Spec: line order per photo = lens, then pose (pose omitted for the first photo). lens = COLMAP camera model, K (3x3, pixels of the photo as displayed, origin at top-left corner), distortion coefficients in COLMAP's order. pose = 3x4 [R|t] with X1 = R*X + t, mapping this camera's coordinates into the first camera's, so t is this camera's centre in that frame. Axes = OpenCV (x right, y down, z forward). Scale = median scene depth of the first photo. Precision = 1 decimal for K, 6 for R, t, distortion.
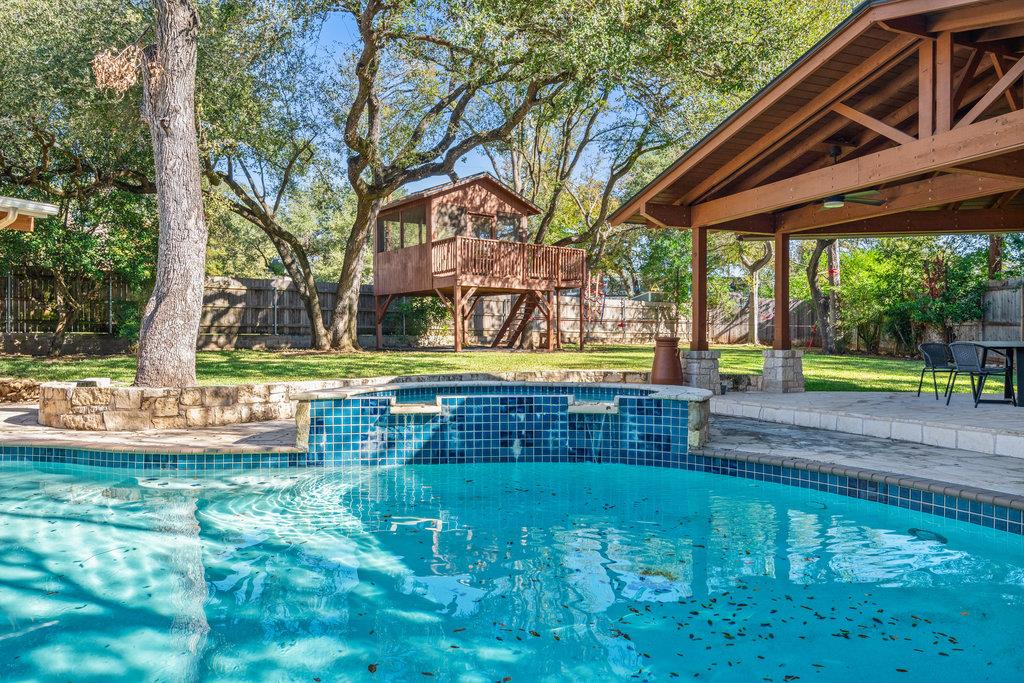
lens RADIAL K [[723.9, 0, 512.0], [0, 723.9, 341.5], [0, 0, 1]] dist [-0.000440, -0.001791]
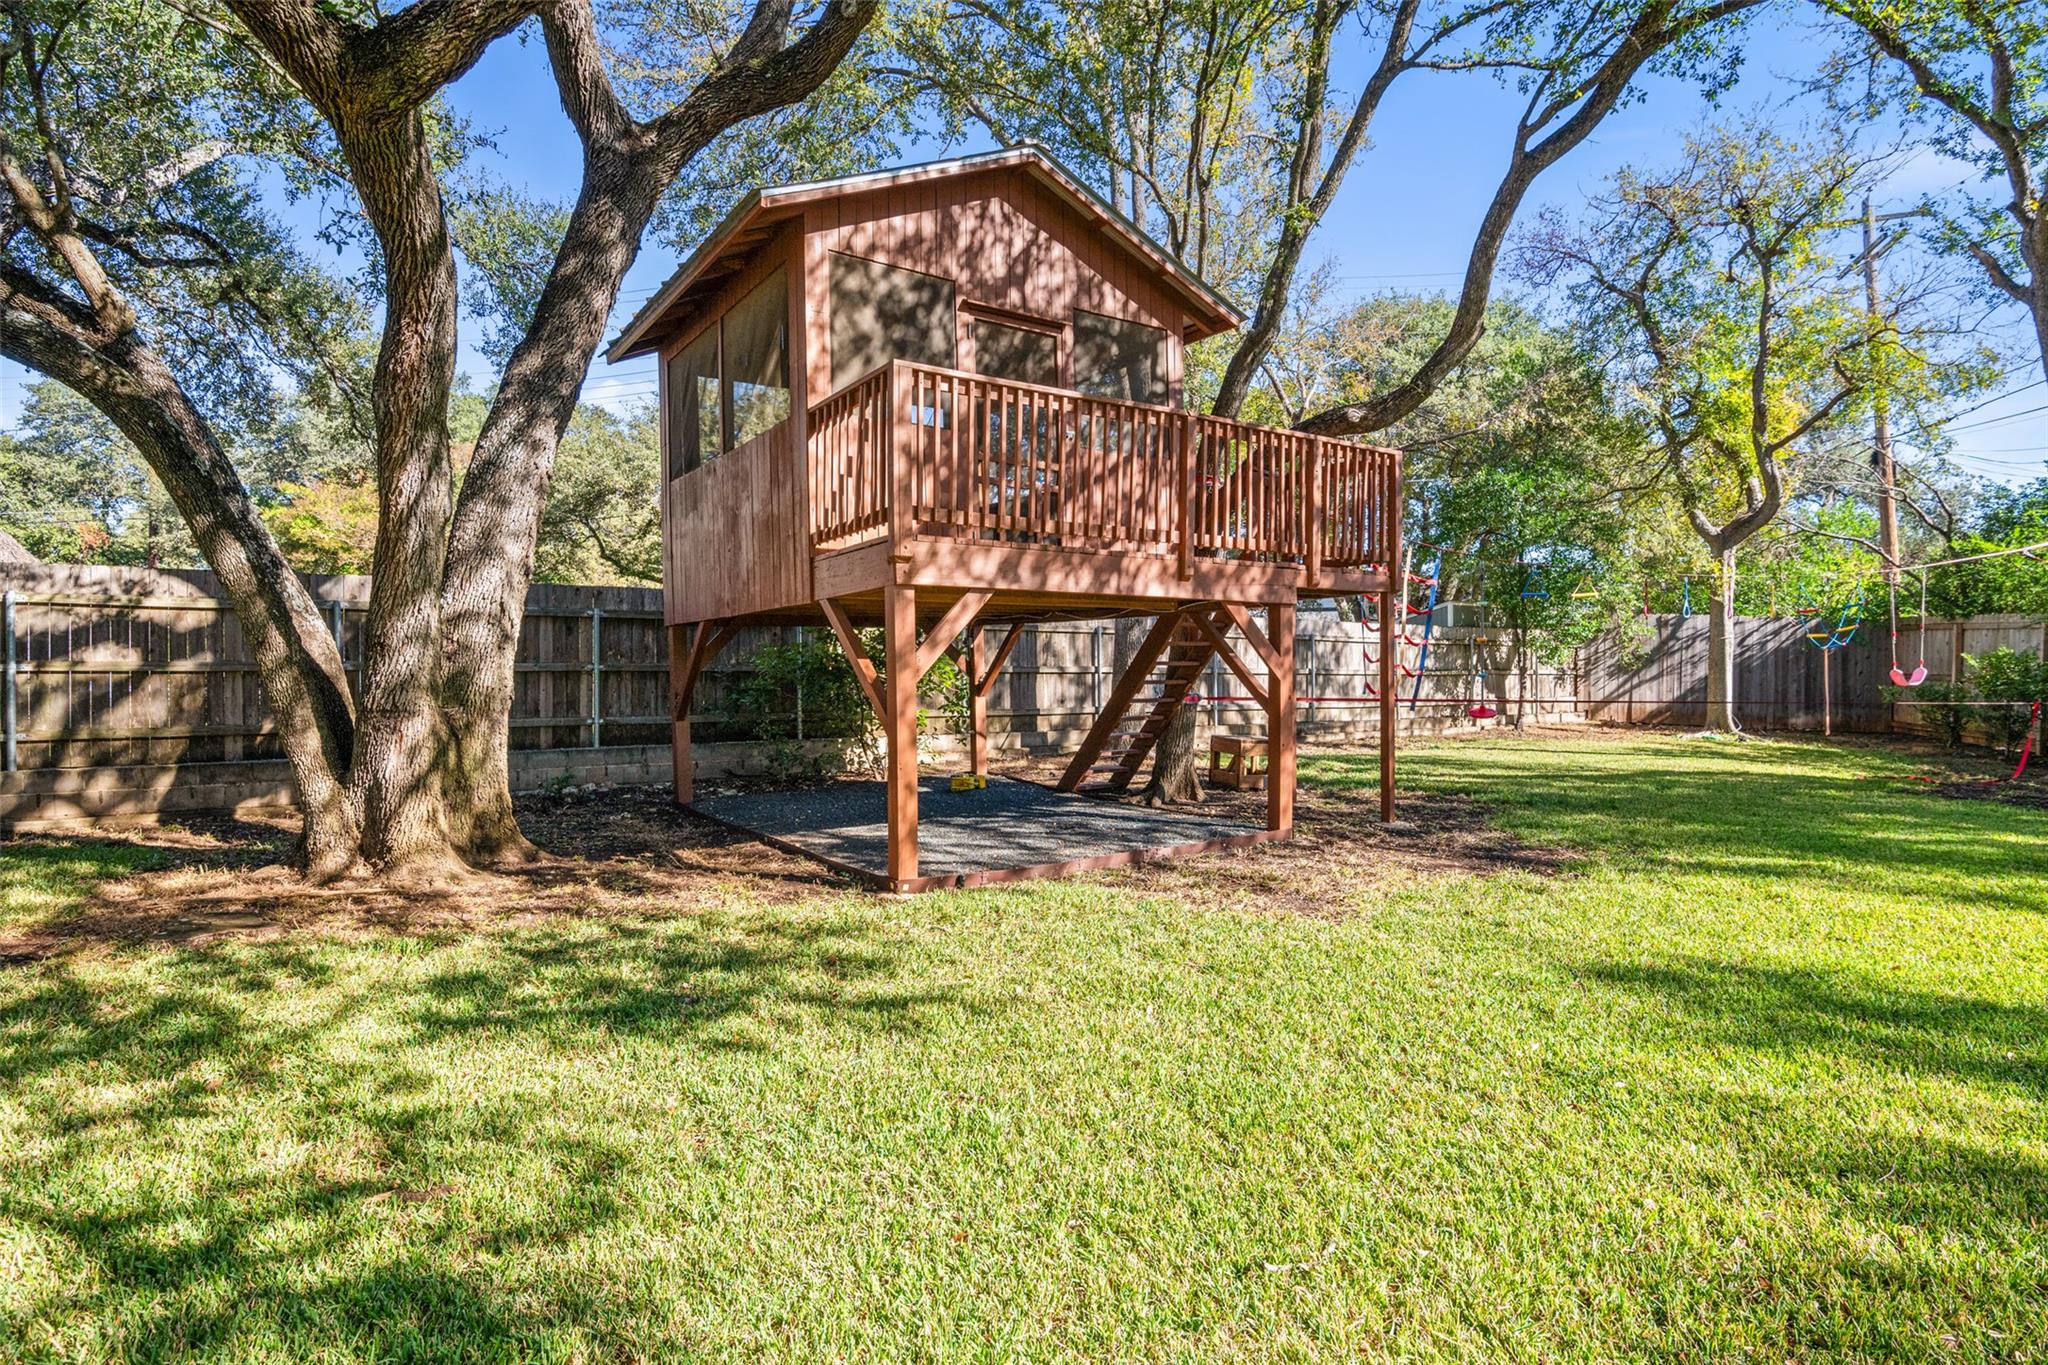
lens RADIAL K [[1070.5, 0, 944.0], [0, 1070.5, 675.5], [0, 0, 1]] dist [-0.001372, -0.000287]
pose [[0.990059, -0.000208, -0.140654, -0.012549], [-0.000210, 0.999996, -0.002961, -0.044583], [0.140654, 0.002961, 0.990054, 0.622957]]
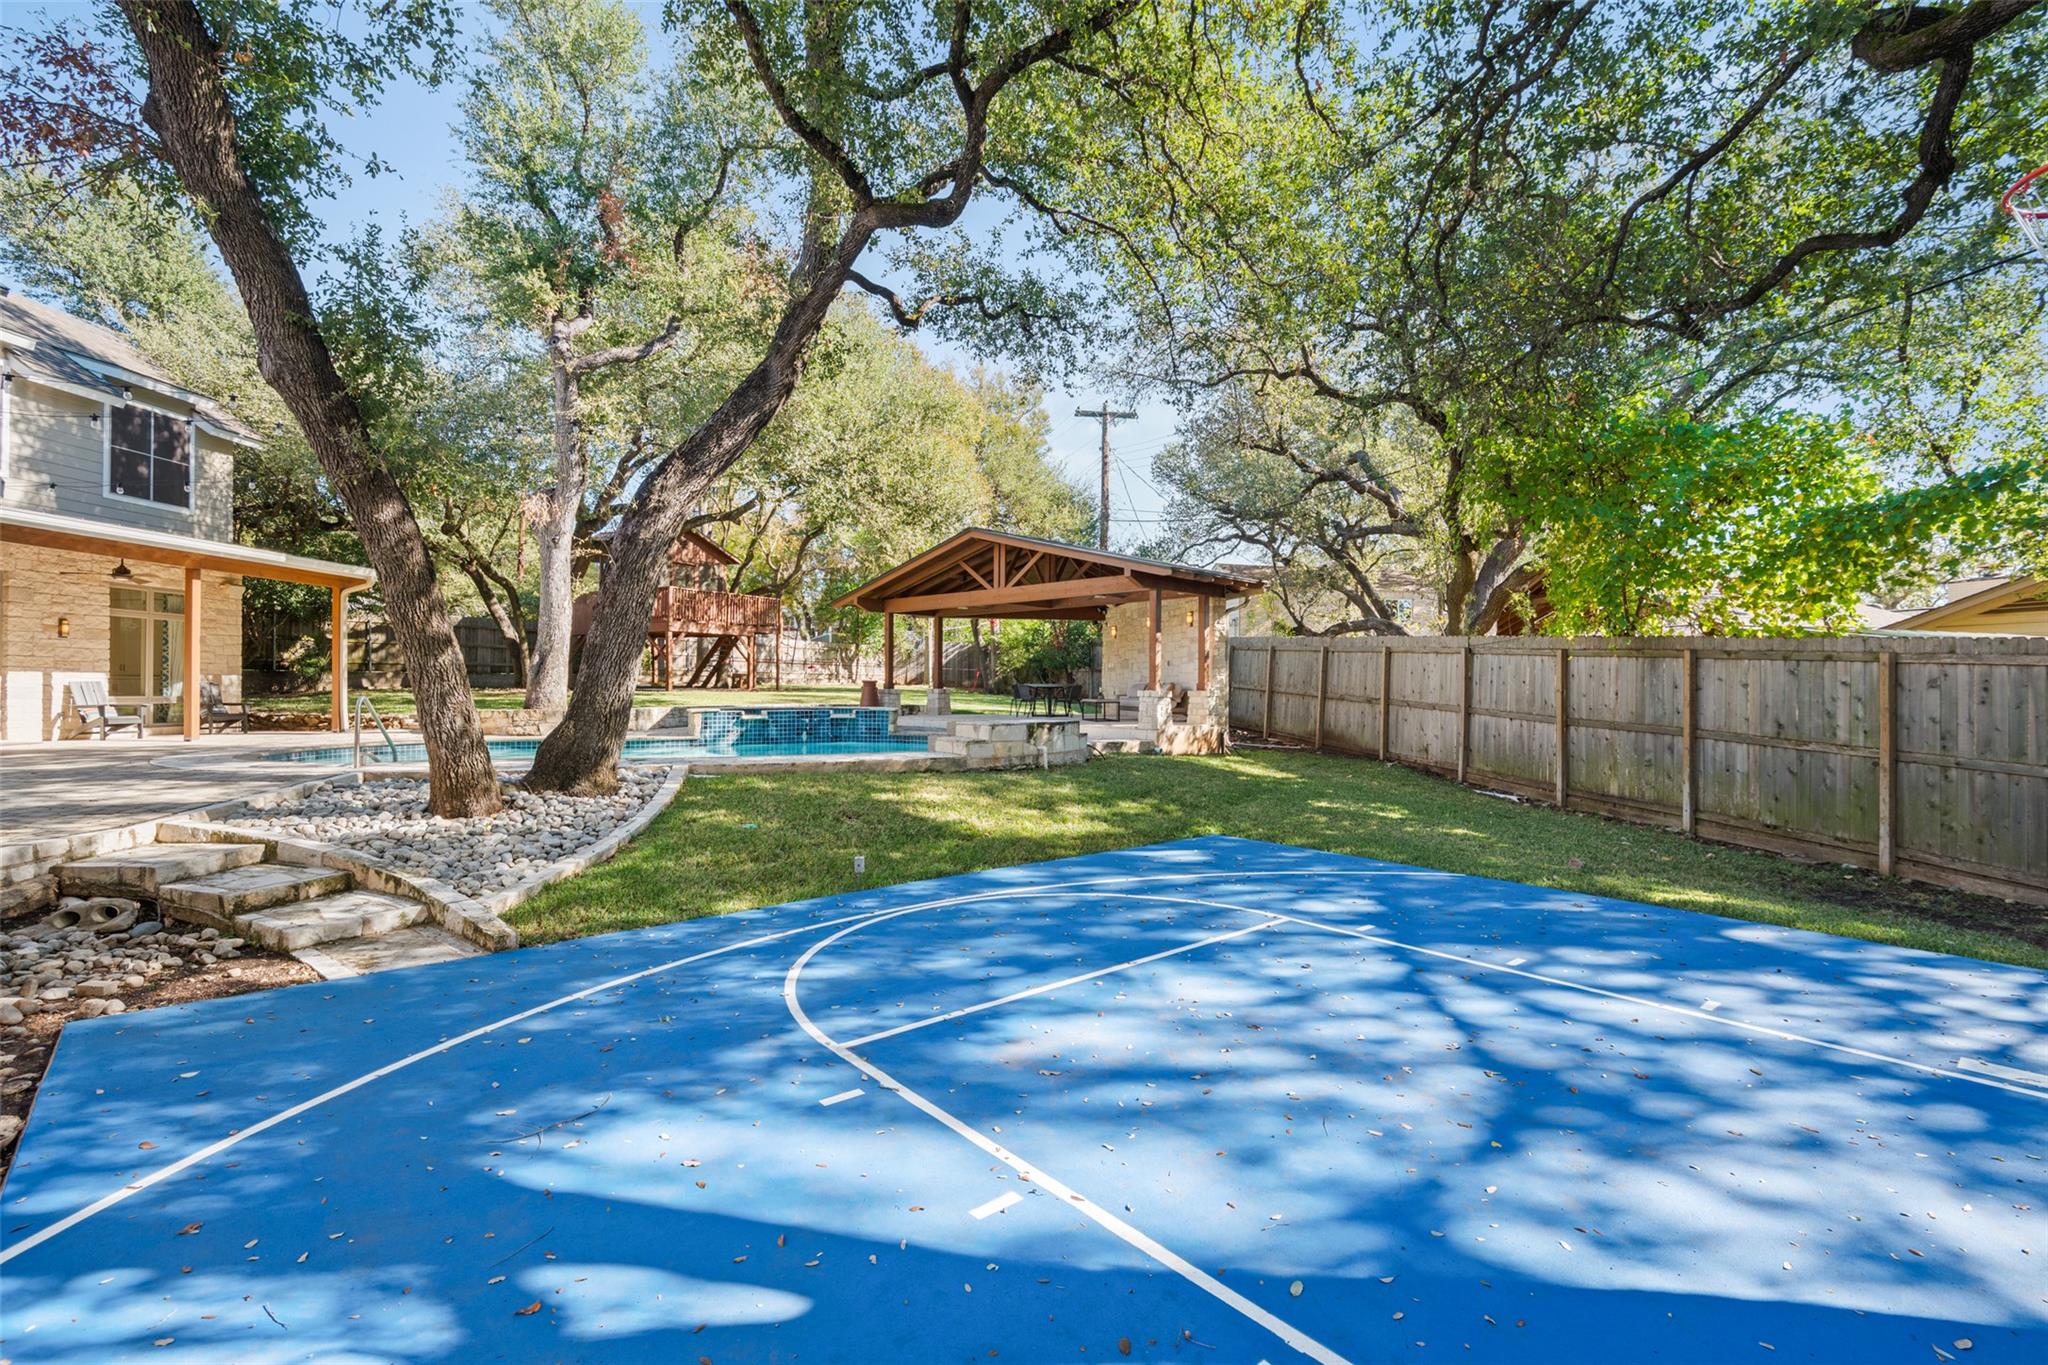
lens RADIAL K [[919.2, 0, 1024.0], [0, 919.2, 682.5], [0, 0, 1]] dist [-0.023652, -0.000050]
pose [[0.912990, 0.005302, 0.407948, -0.138385], [-0.005777, 0.999983, -0.000066, -0.001392], [-0.407942, -0.002296, 0.913005, -0.455706]]
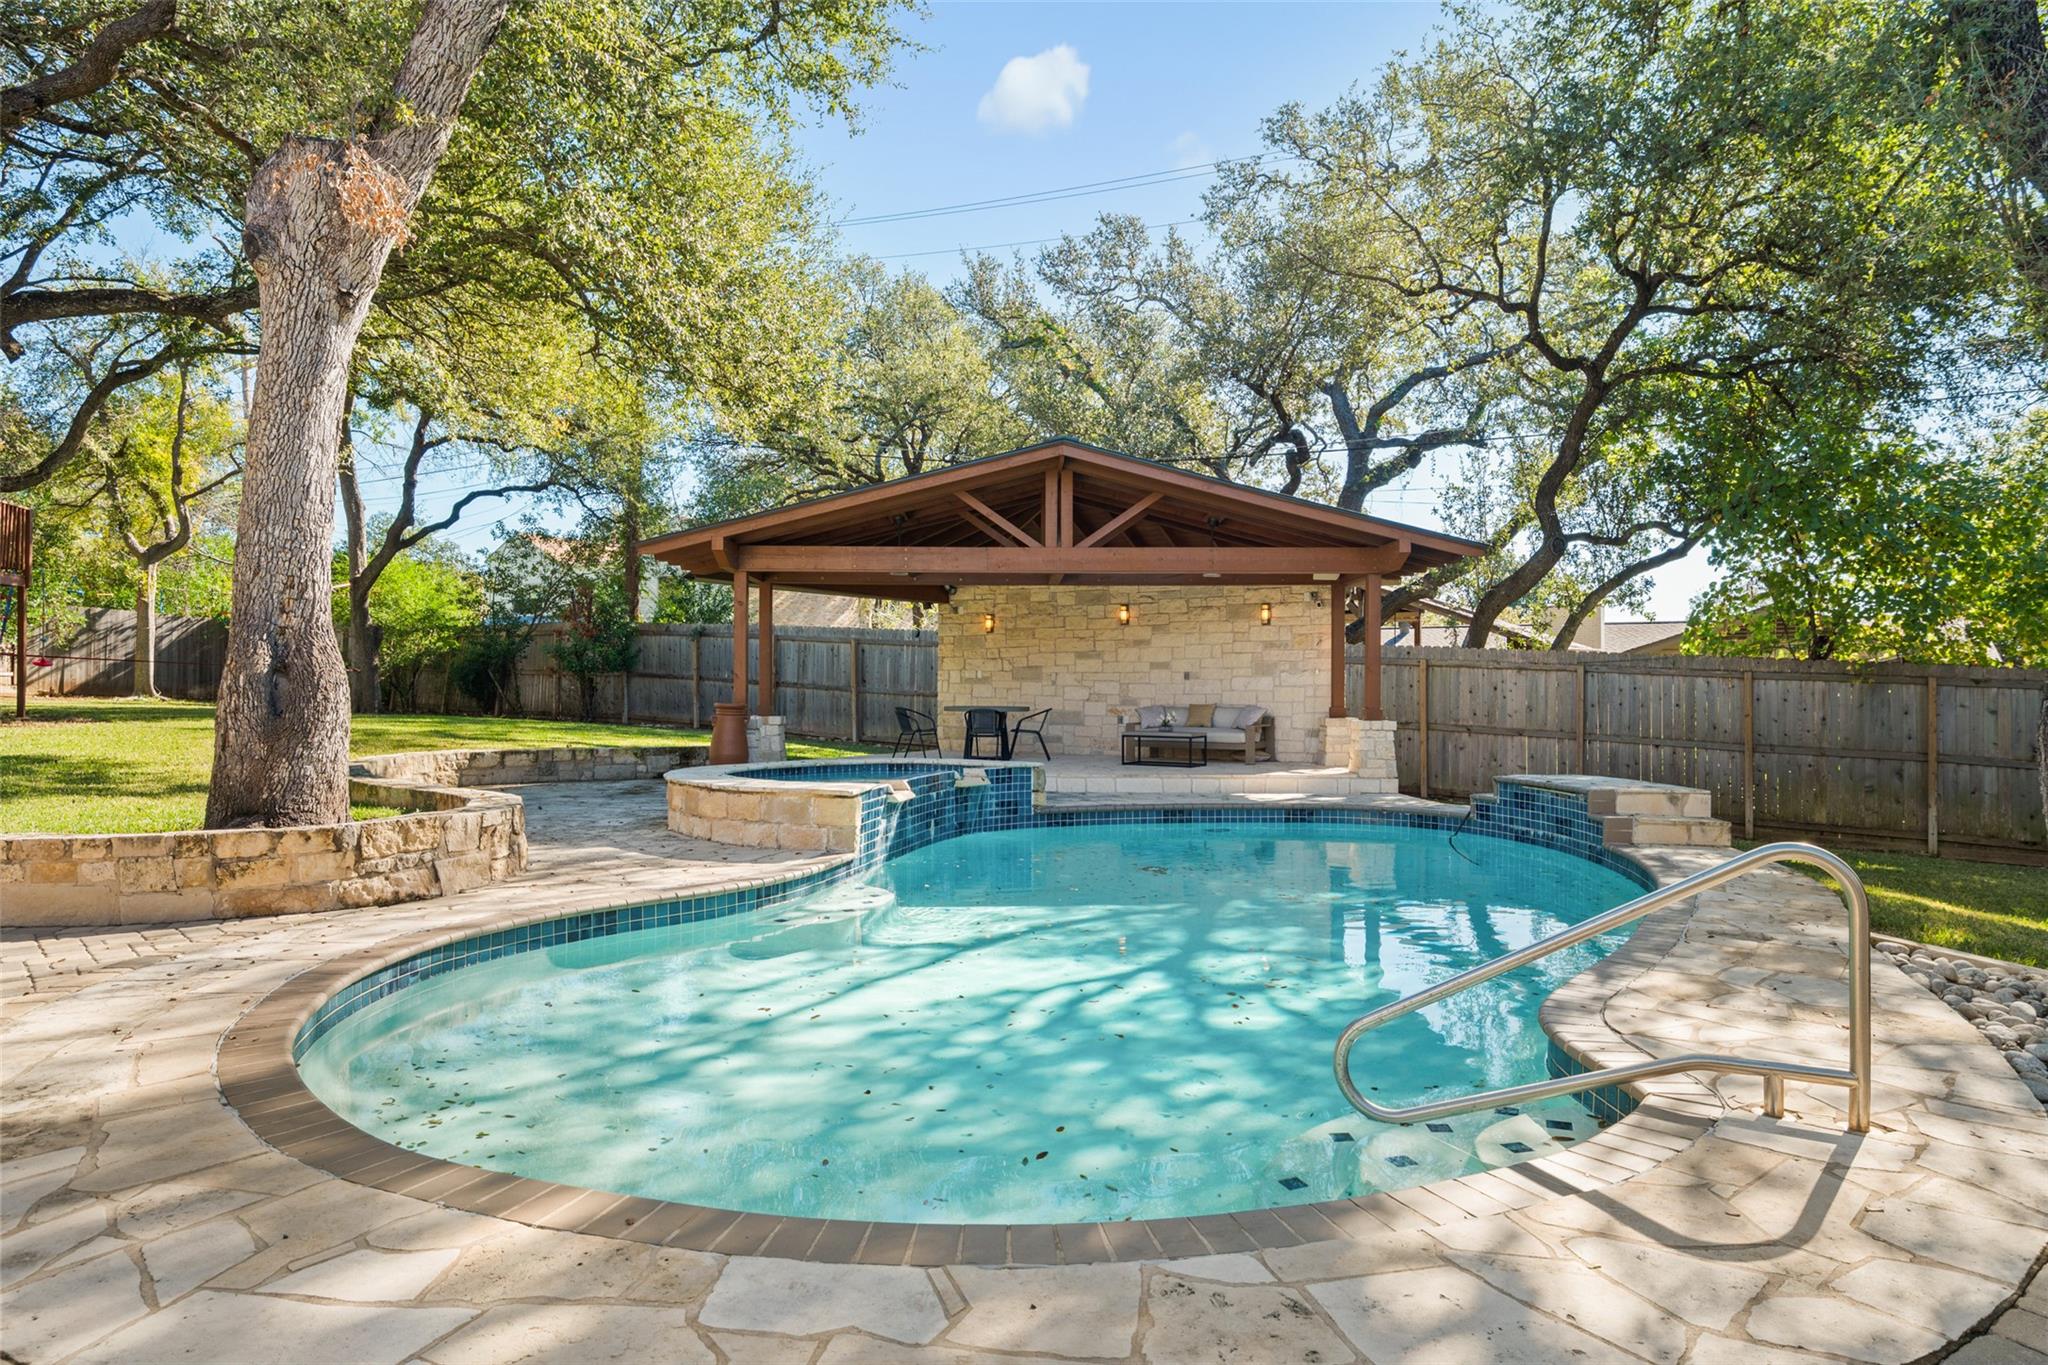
lens RADIAL K [[1125.1, 0, 1071.6], [0, 1125.1, 689.2], [0, 0, 1]] dist [-0.002755, -0.001244]
pose [[0.354298, 0.004405, 0.935122, -0.366494], [-0.007087, 0.999973, -0.002026, -0.009926], [-0.935106, -0.005910, 0.354320, 0.083705]]
